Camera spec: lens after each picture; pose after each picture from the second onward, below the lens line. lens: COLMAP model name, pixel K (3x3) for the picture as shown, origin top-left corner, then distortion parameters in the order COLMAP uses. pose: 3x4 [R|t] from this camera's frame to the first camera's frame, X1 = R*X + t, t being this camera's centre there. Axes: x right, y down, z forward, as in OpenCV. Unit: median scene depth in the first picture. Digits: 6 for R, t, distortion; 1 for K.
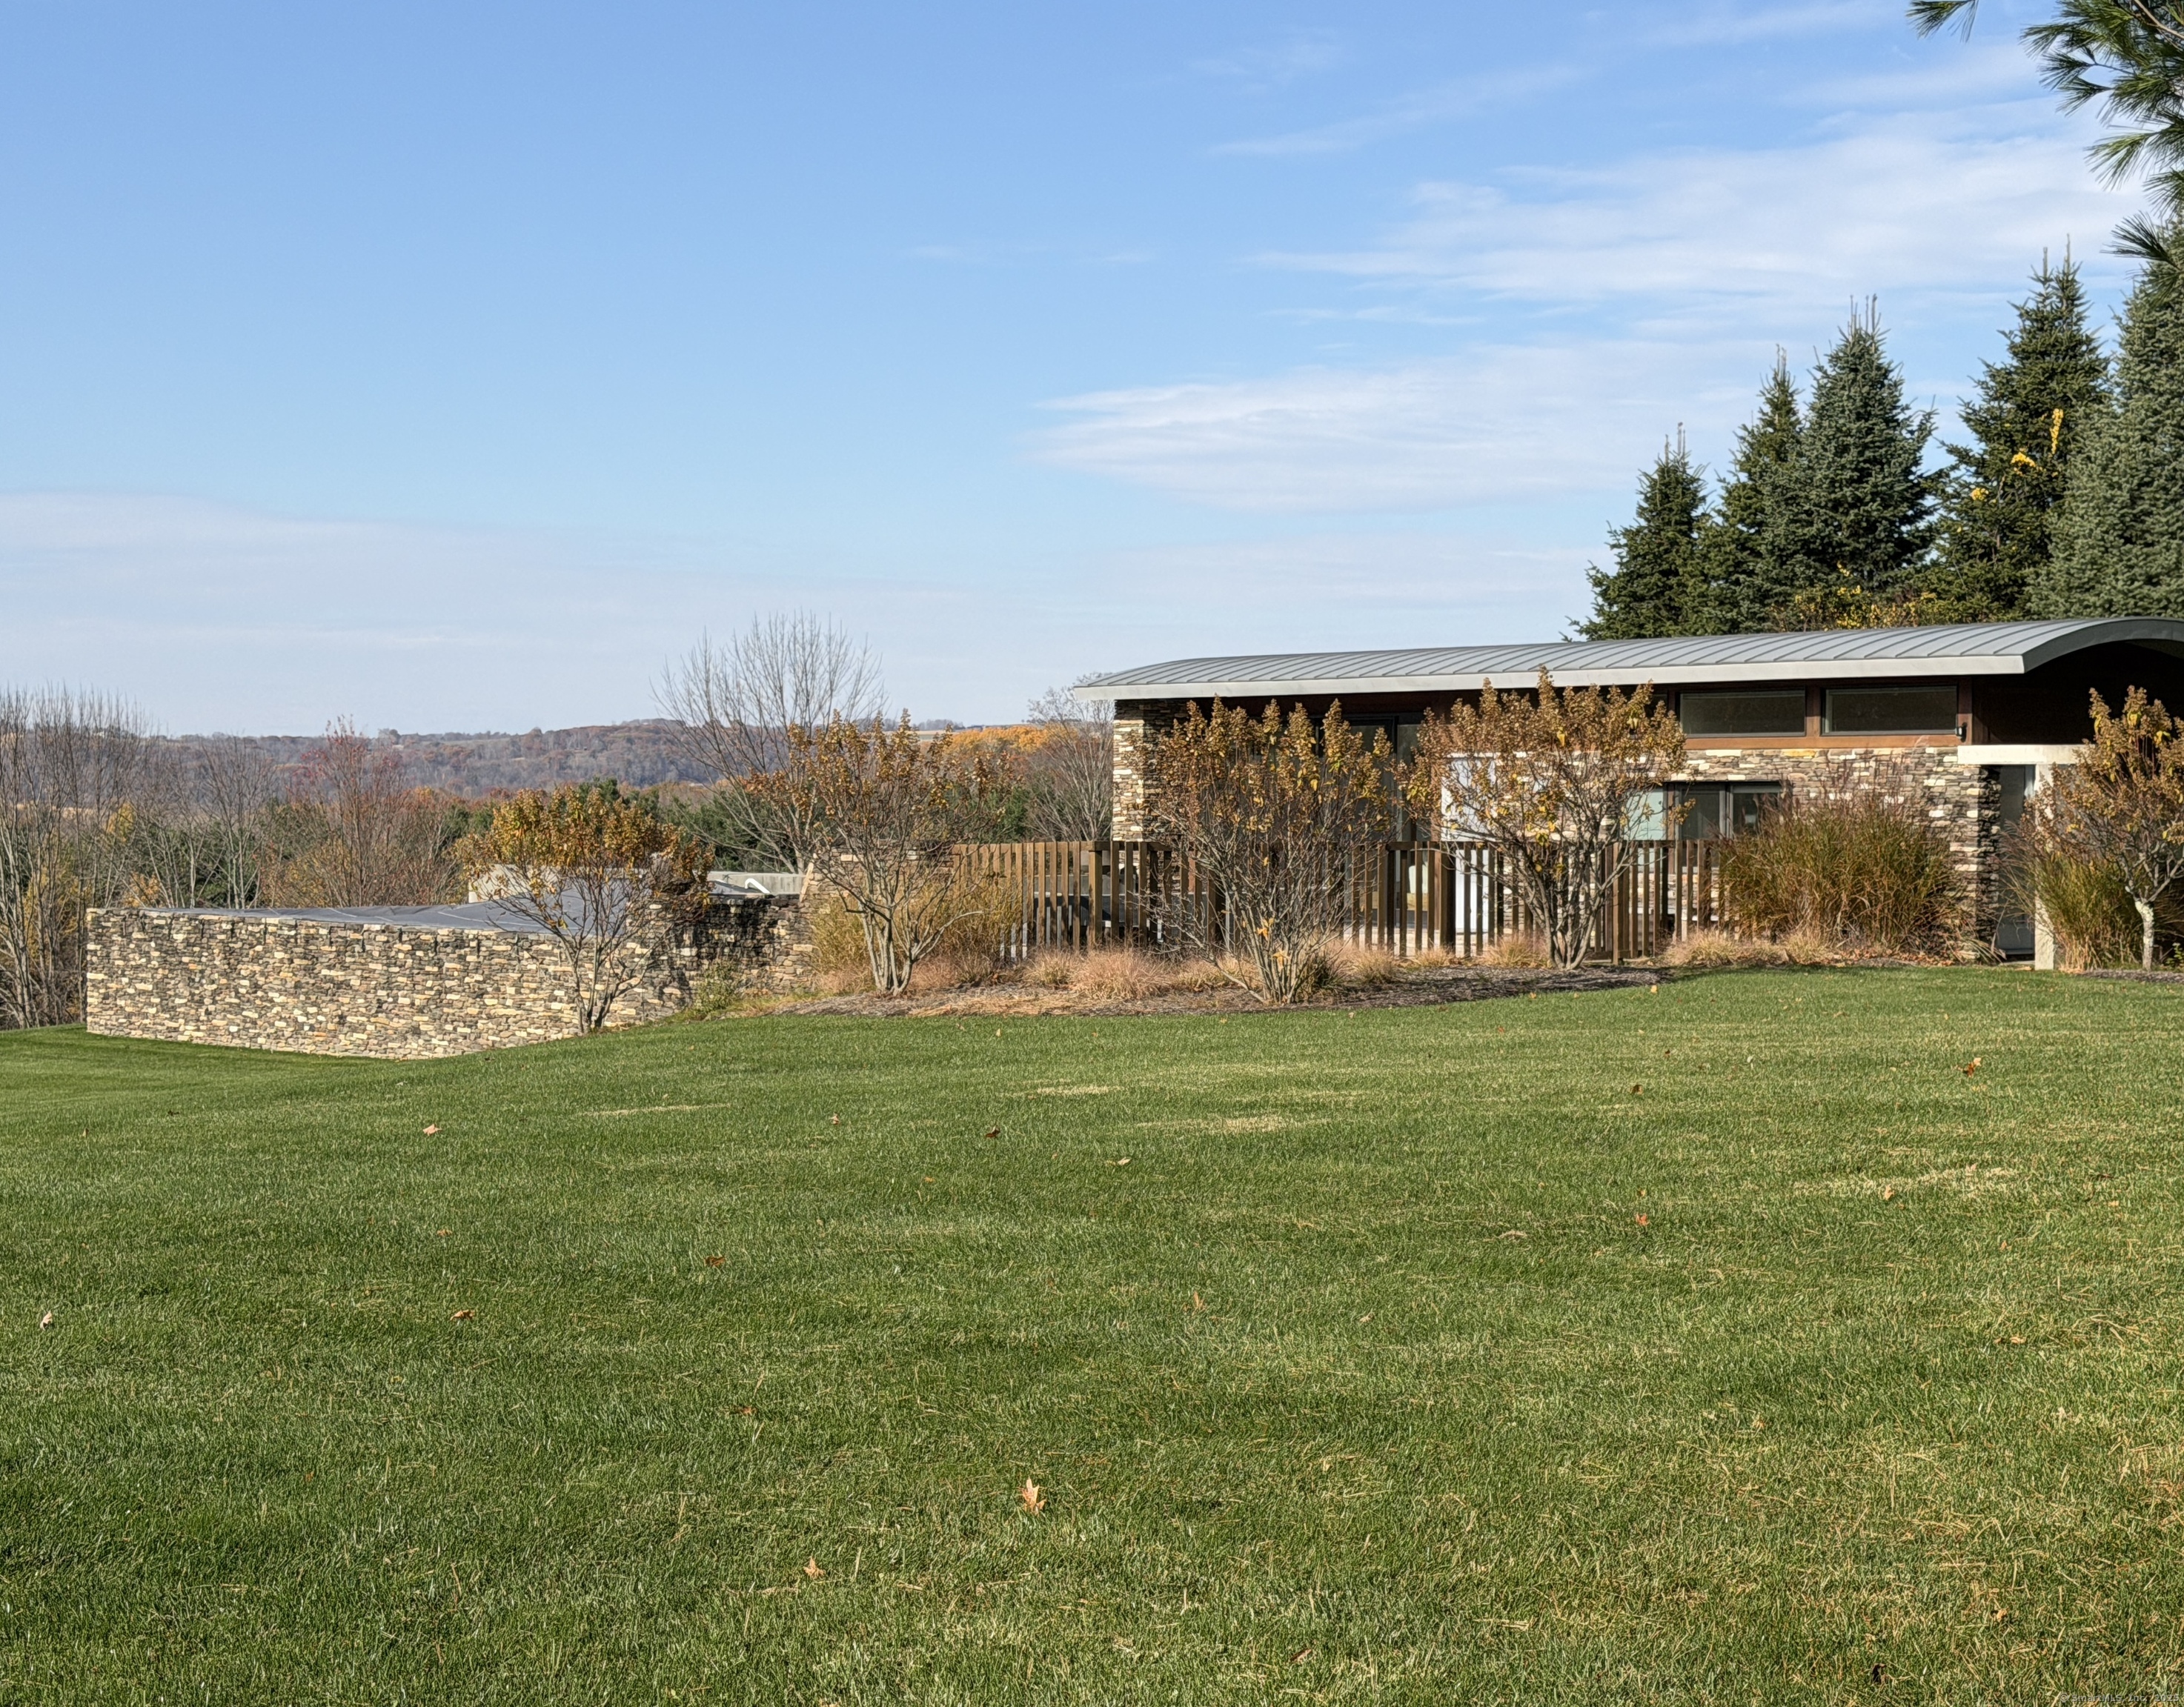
lens RADIAL K [[3254.4, 0, 1093.2], [0, 3254.4, 854.2], [0, 0, 1]] dist [0.112393, 0.000000]
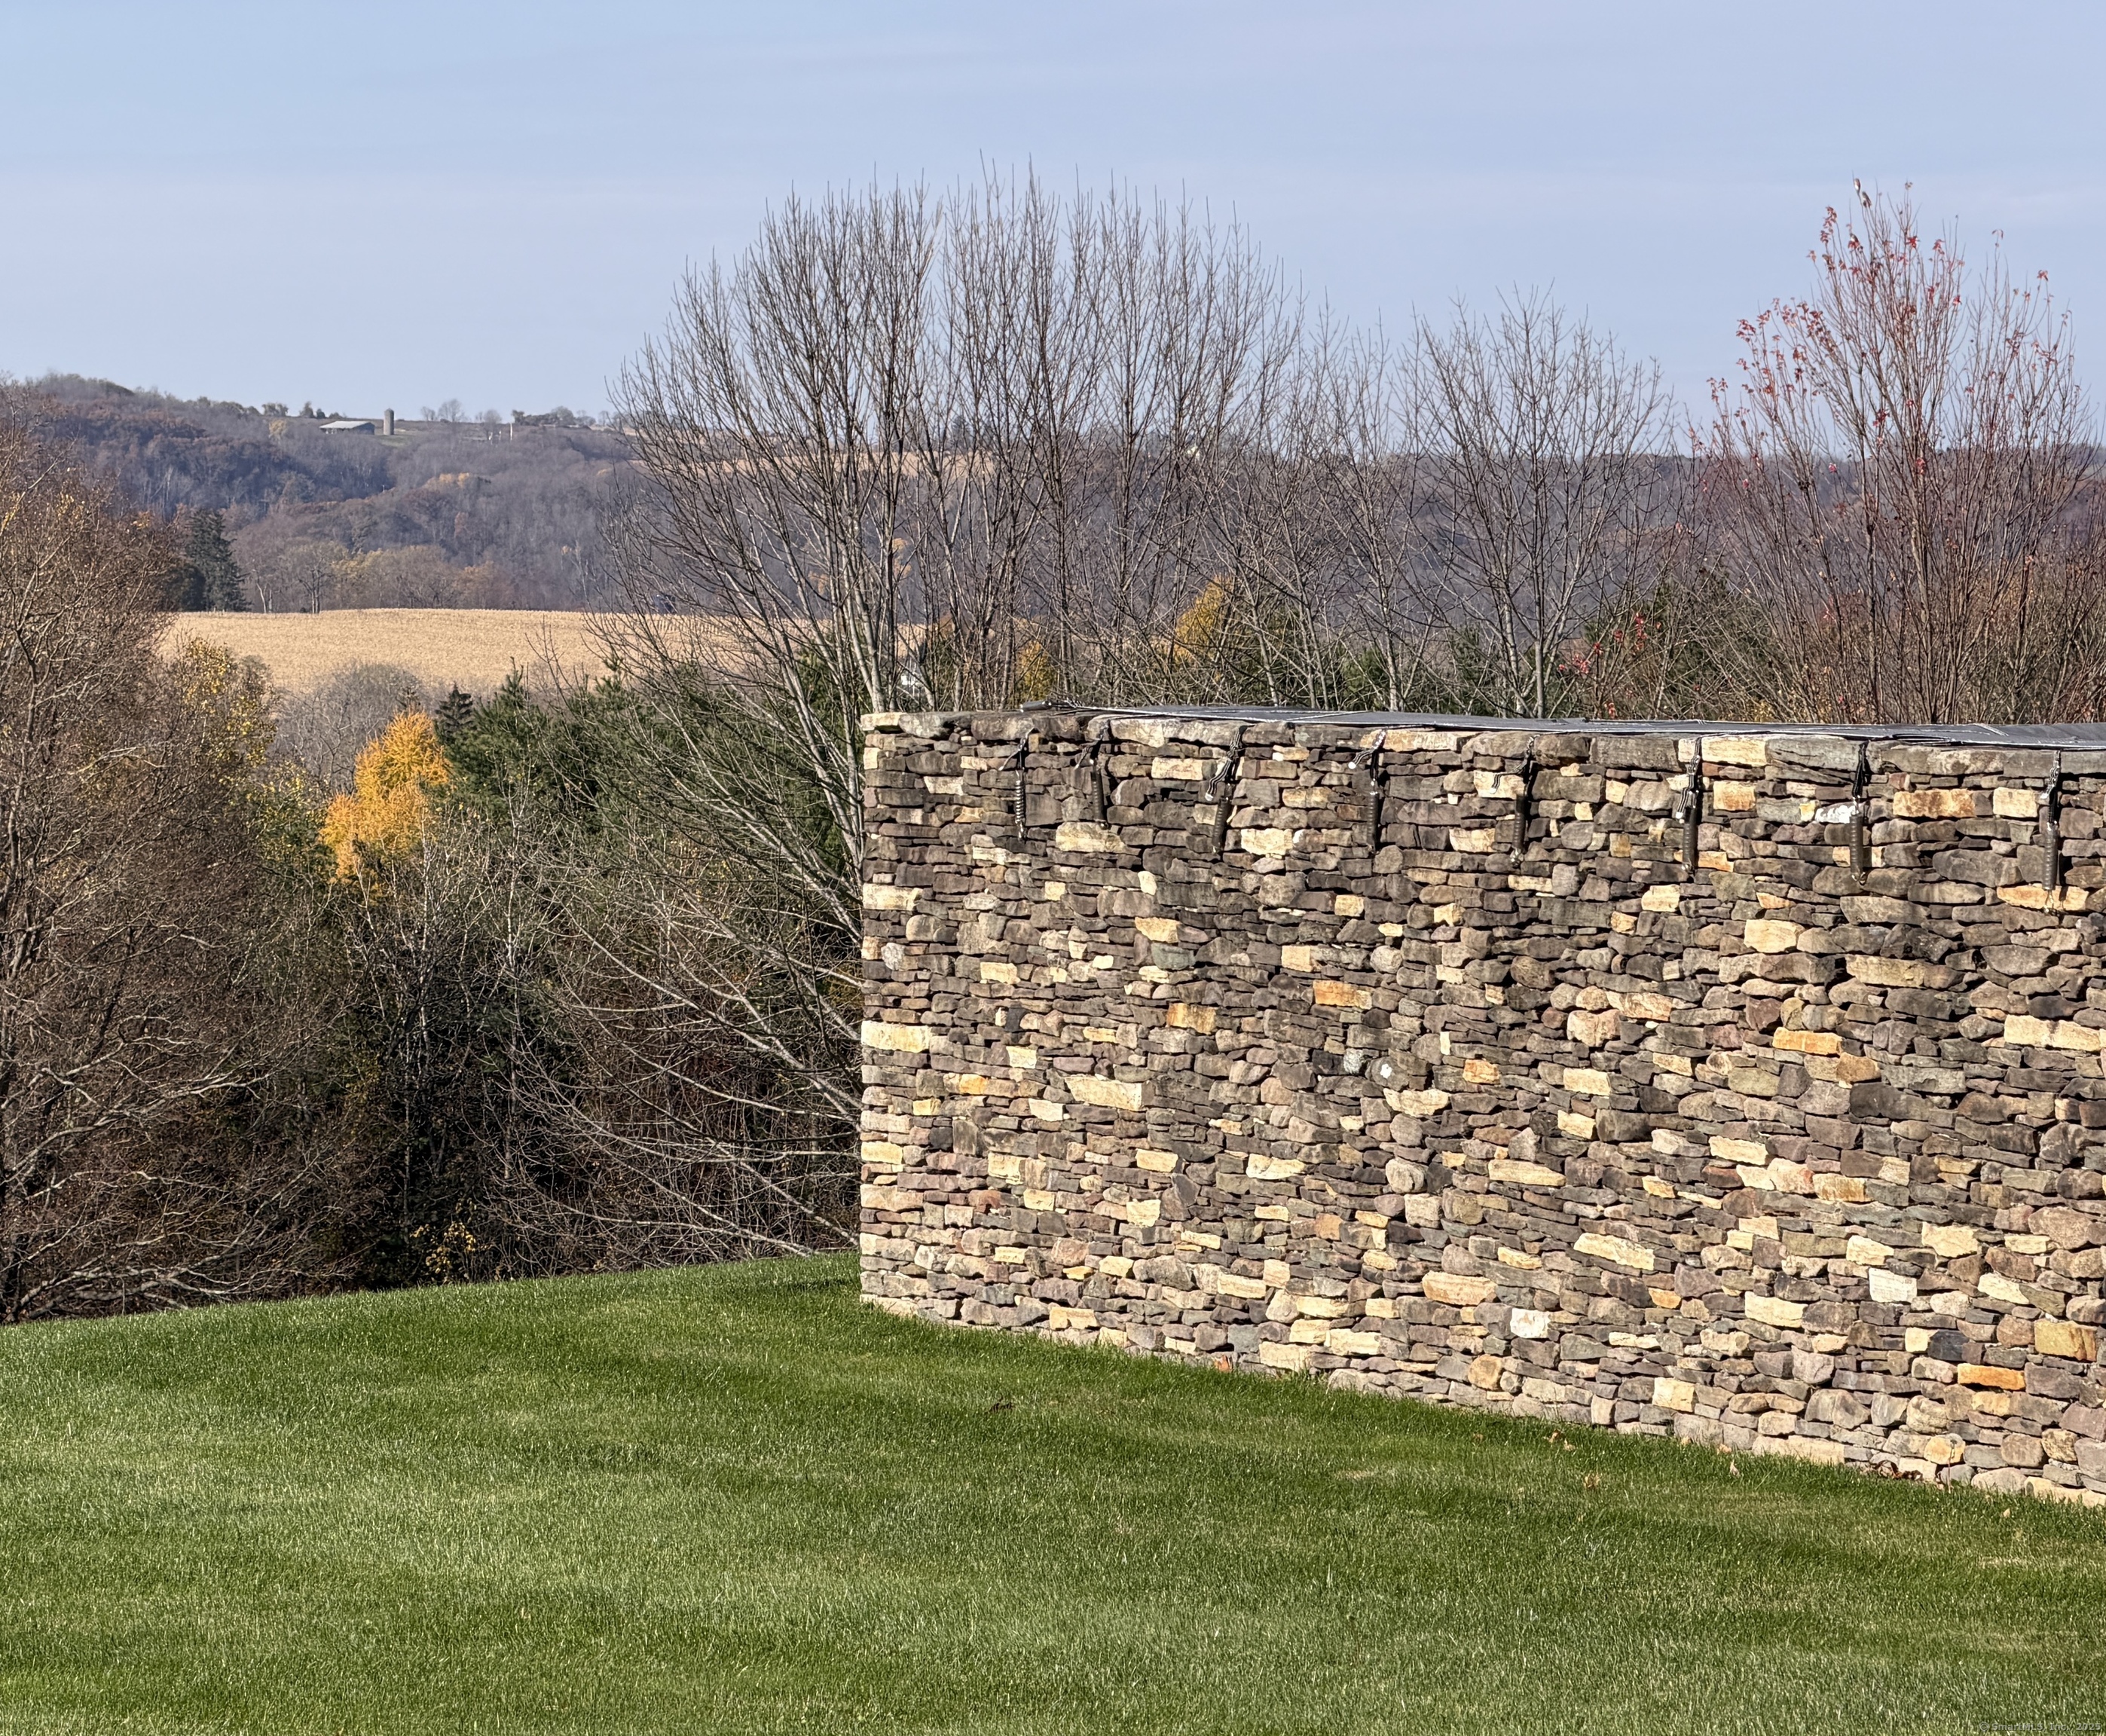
lens RADIAL K [[6725.7, 0, 1053.0], [0, 6725.7, 867.9], [0, 0, 1]] dist [-0.112074, 0.000000]
pose [[0.948072, 0.008655, -0.317938, -0.162870], [-0.007441, 0.999960, 0.005033, 0.024773], [0.317968, -0.002405, 0.948098, 0.615419]]
